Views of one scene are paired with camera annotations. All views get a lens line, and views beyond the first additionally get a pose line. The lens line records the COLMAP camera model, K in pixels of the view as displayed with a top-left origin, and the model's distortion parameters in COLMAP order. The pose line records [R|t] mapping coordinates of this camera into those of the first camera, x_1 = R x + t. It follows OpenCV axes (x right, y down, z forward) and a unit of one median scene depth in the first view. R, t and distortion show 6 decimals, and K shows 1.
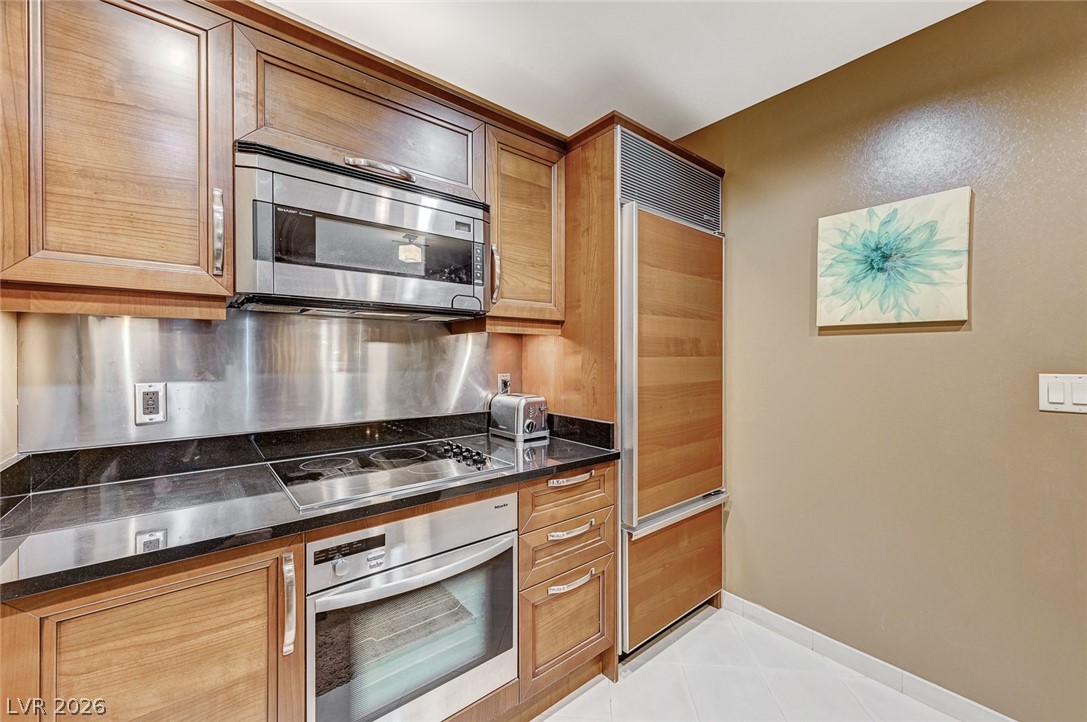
lens RADIAL K [[434.9, 0, 545.6], [0, 434.9, 362.1], [0, 0, 1]] dist [-0.003095, 0.000013]
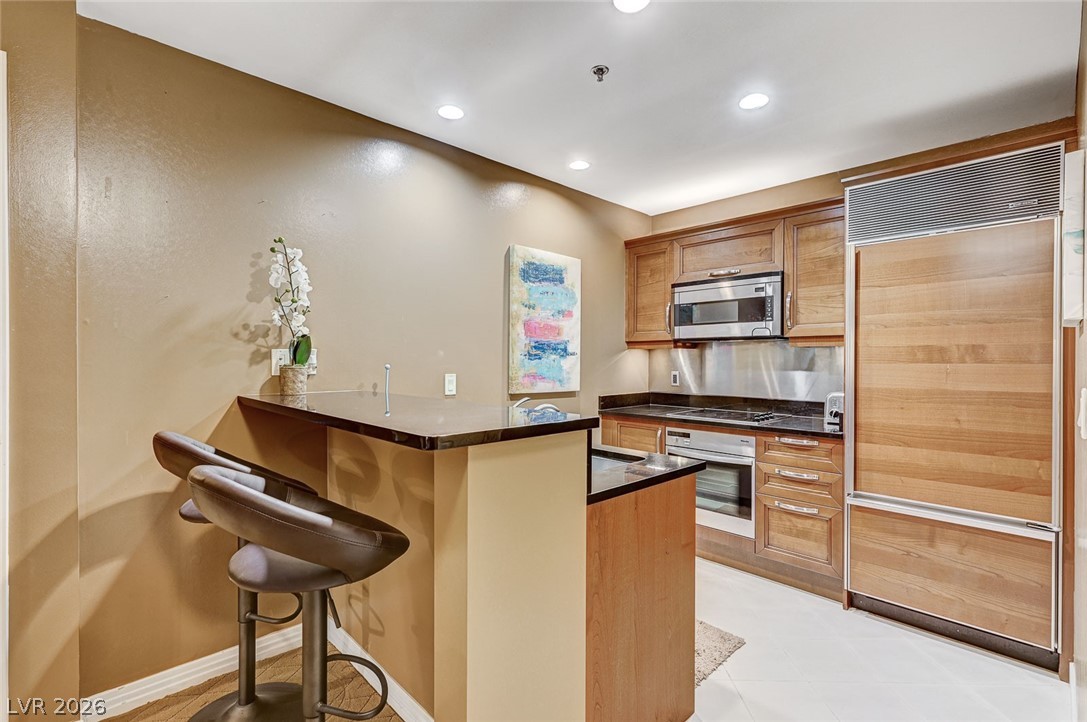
lens RADIAL K [[491.4, 0, 545.2], [0, 491.4, 360.1], [0, 0, 1]] dist [0.002421, -0.000727]
pose [[0.068894, 0.002426, -0.997621, 1.940570], [-0.011423, 0.999933, 0.001643, -0.016000], [0.997559, 0.011283, 0.068917, -0.022228]]
